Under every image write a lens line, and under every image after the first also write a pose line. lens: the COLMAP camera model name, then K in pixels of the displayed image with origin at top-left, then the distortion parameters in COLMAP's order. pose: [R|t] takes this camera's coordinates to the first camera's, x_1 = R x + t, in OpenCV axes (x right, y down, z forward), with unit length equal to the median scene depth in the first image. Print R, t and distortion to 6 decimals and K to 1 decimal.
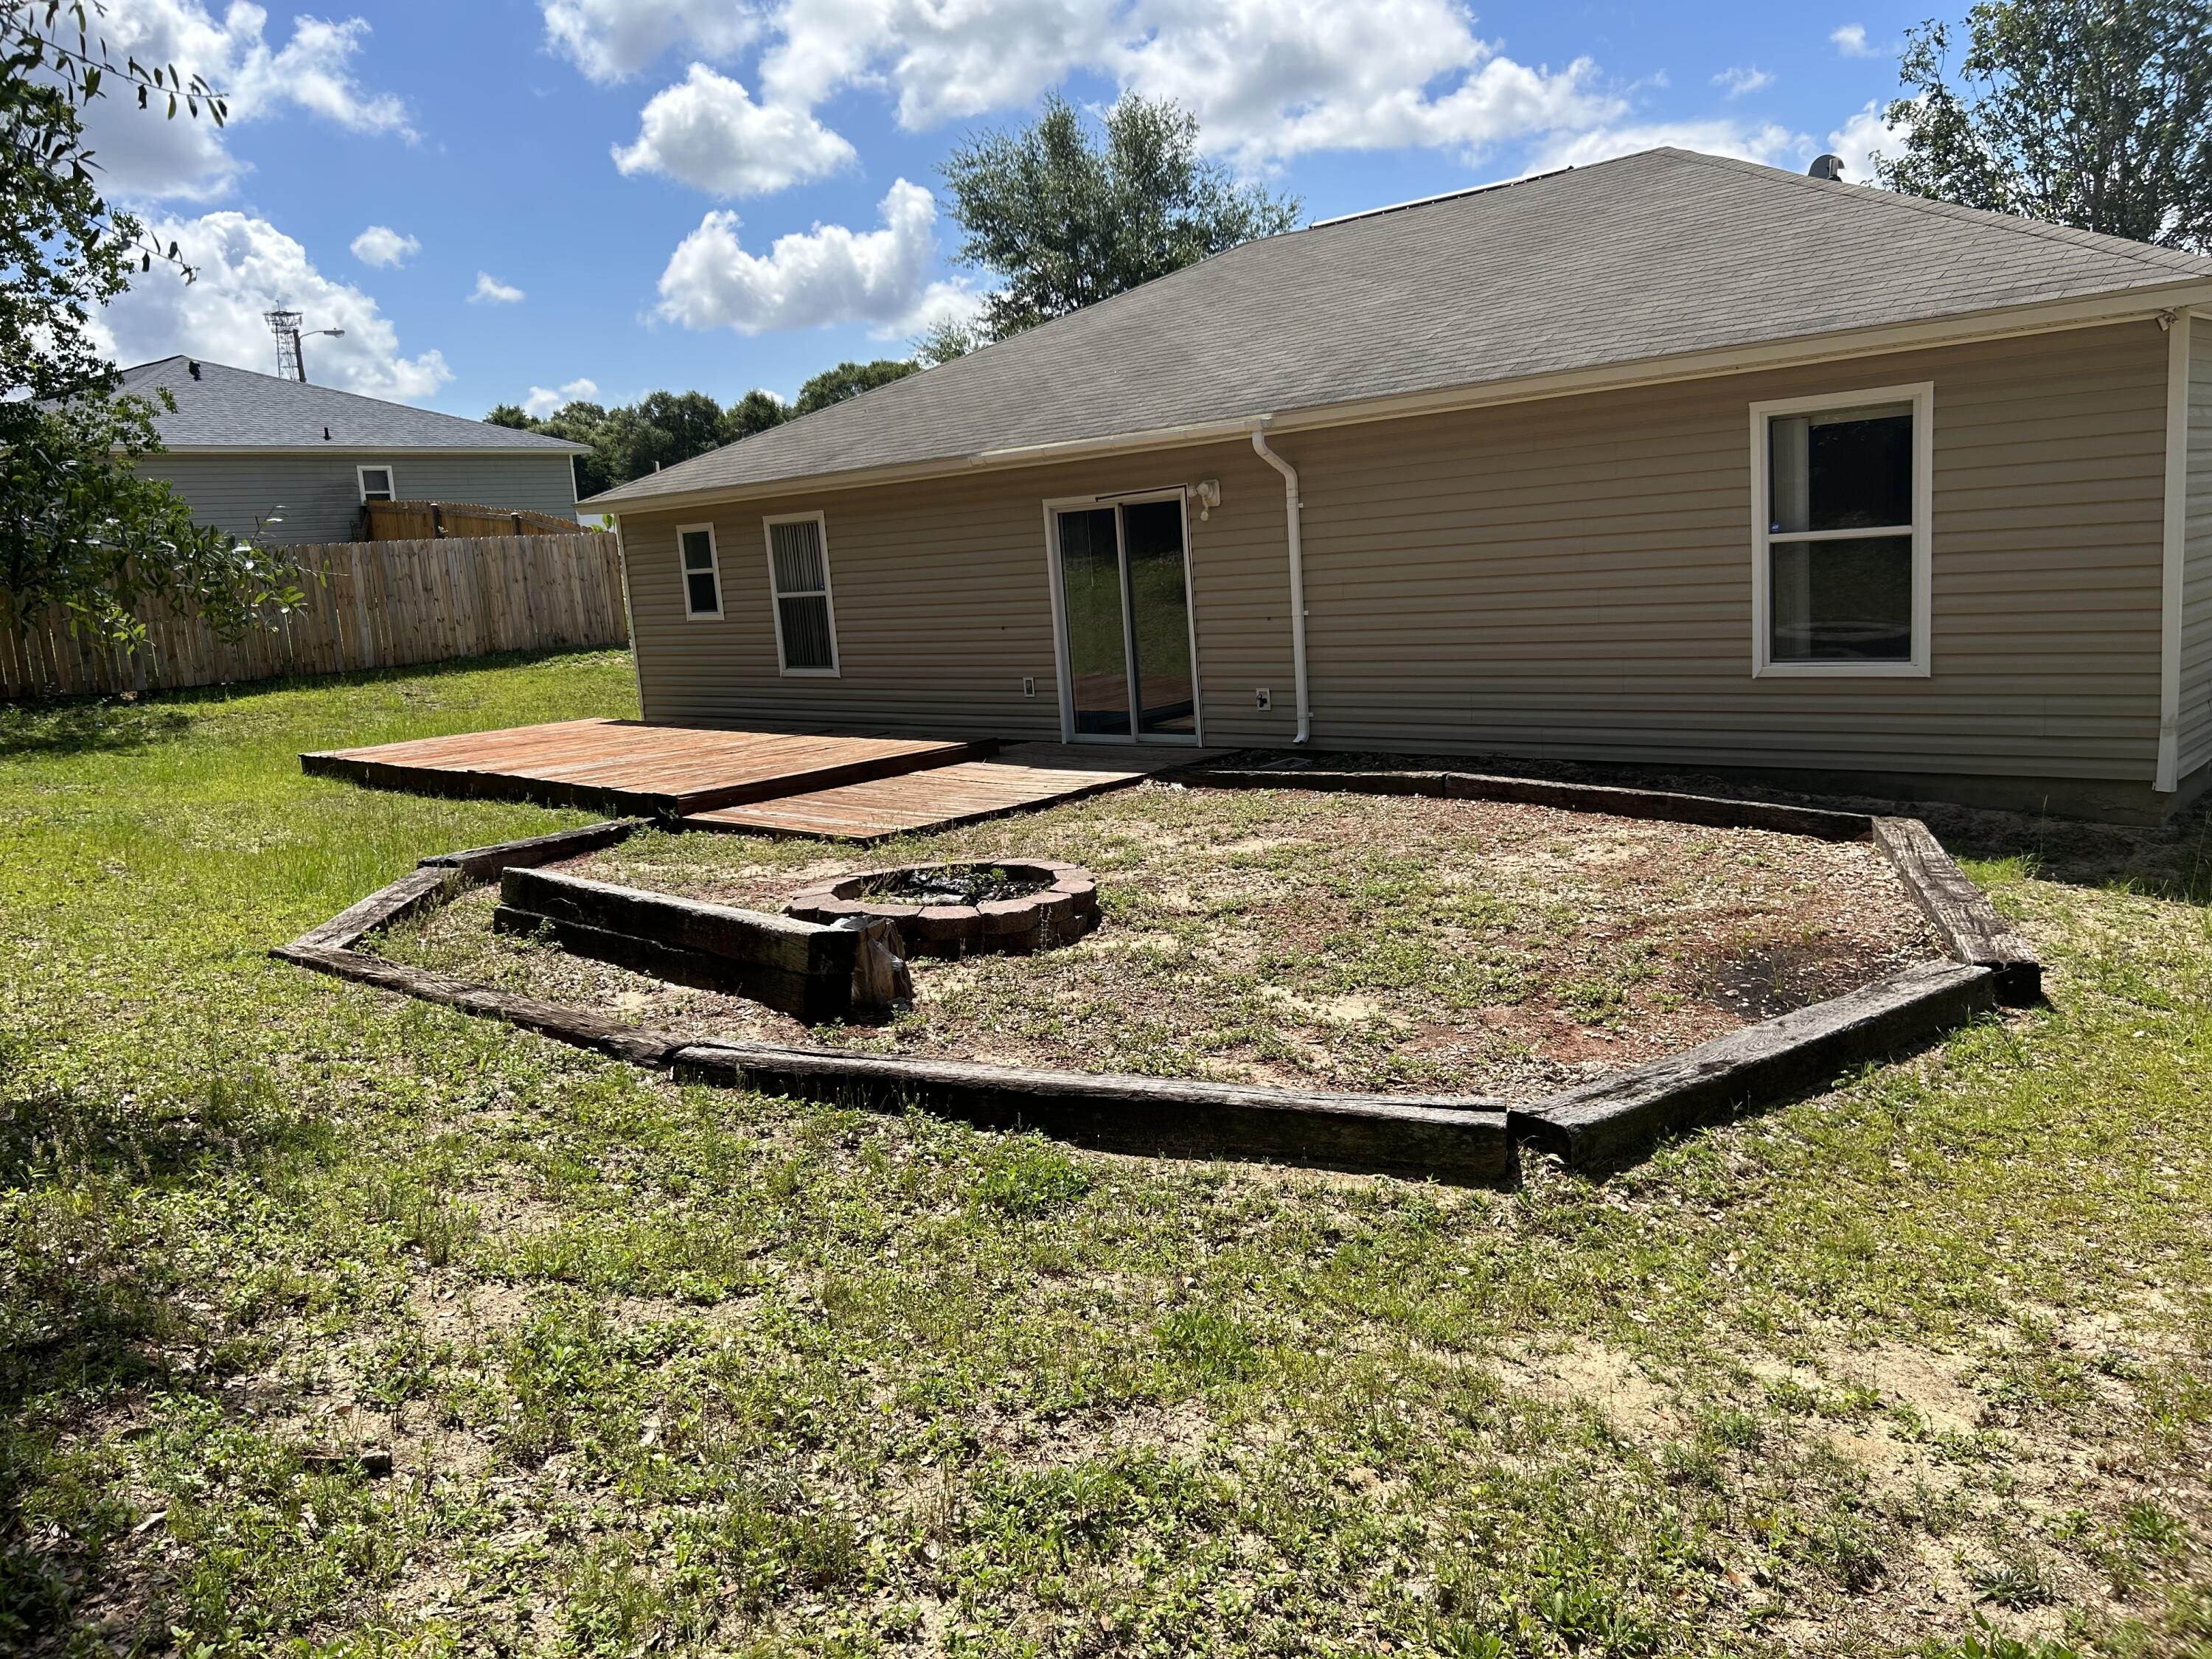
lens RADIAL K [[1651.2, 0, 1101.0], [0, 1651.2, 831.1], [0, 0, 1]] dist [0.092680, -0.141598]
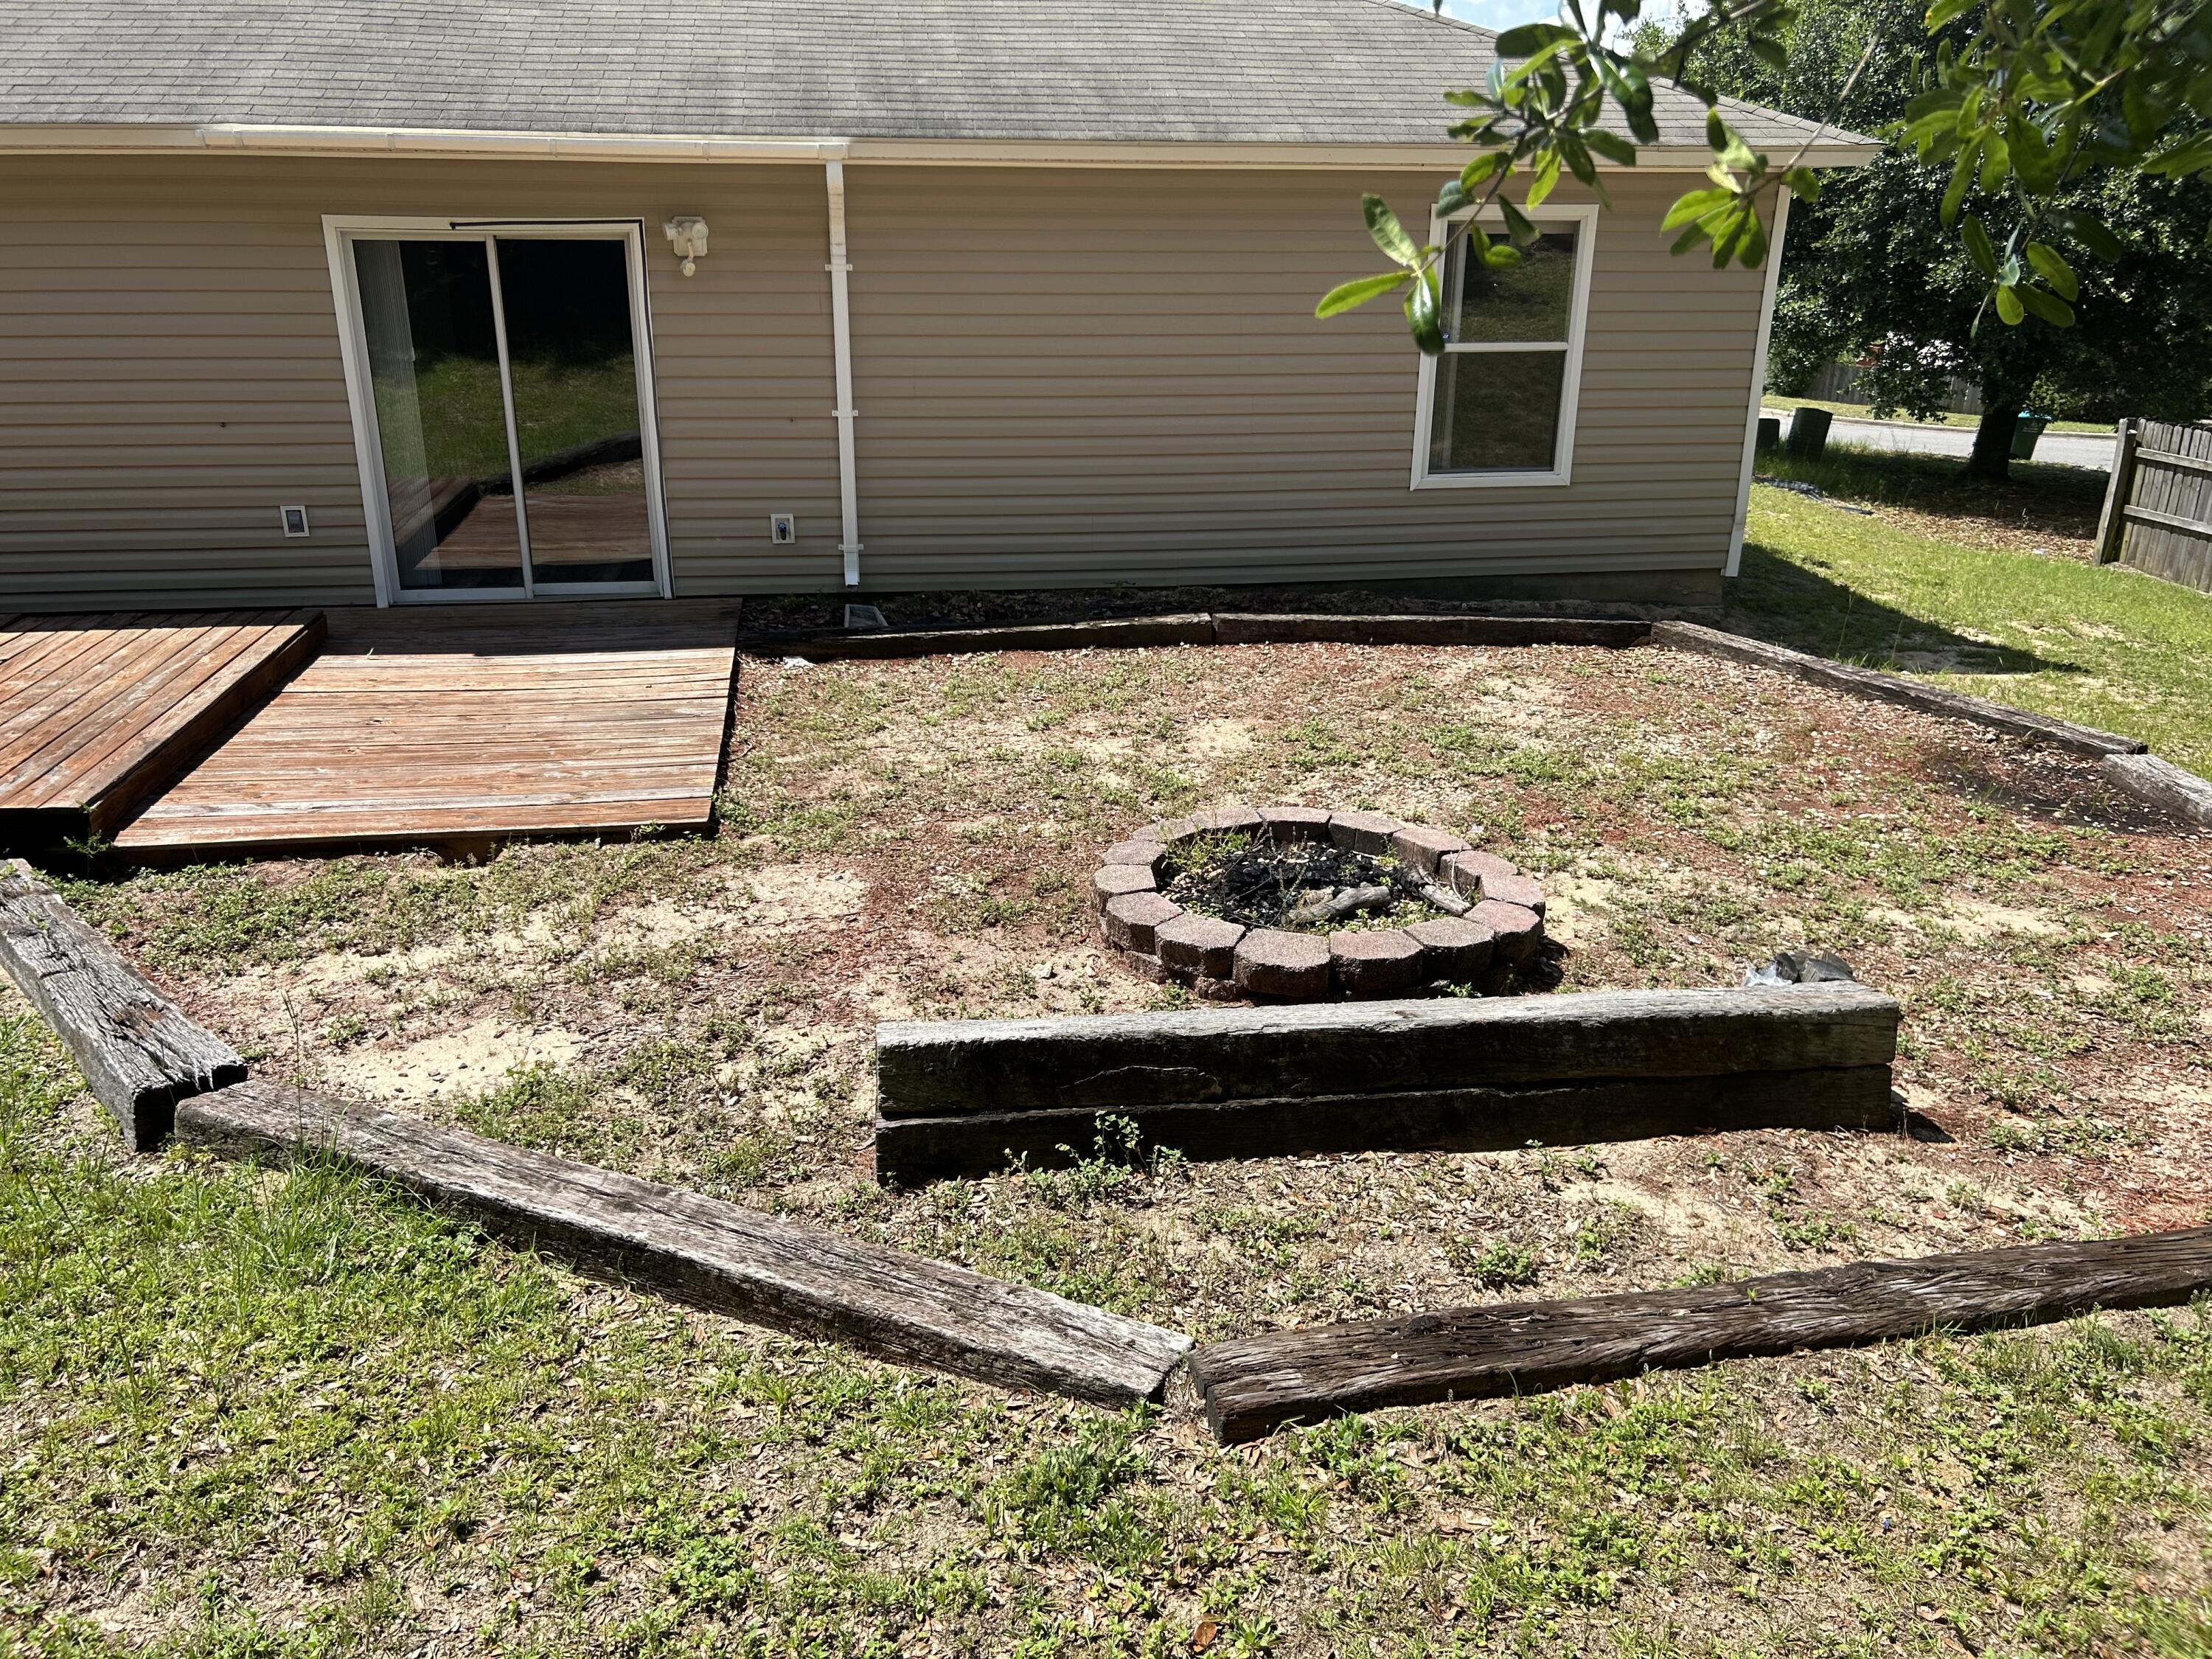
lens RADIAL K [[1651.2, 0, 1101.0], [0, 1651.2, 831.1], [0, 0, 1]] dist [0.092680, -0.141598]
pose [[0.606453, -0.204438, 0.768388, -0.542830], [0.084362, 0.977470, 0.193484, -0.101622], [-0.790631, -0.052516, 0.610036, 0.531366]]
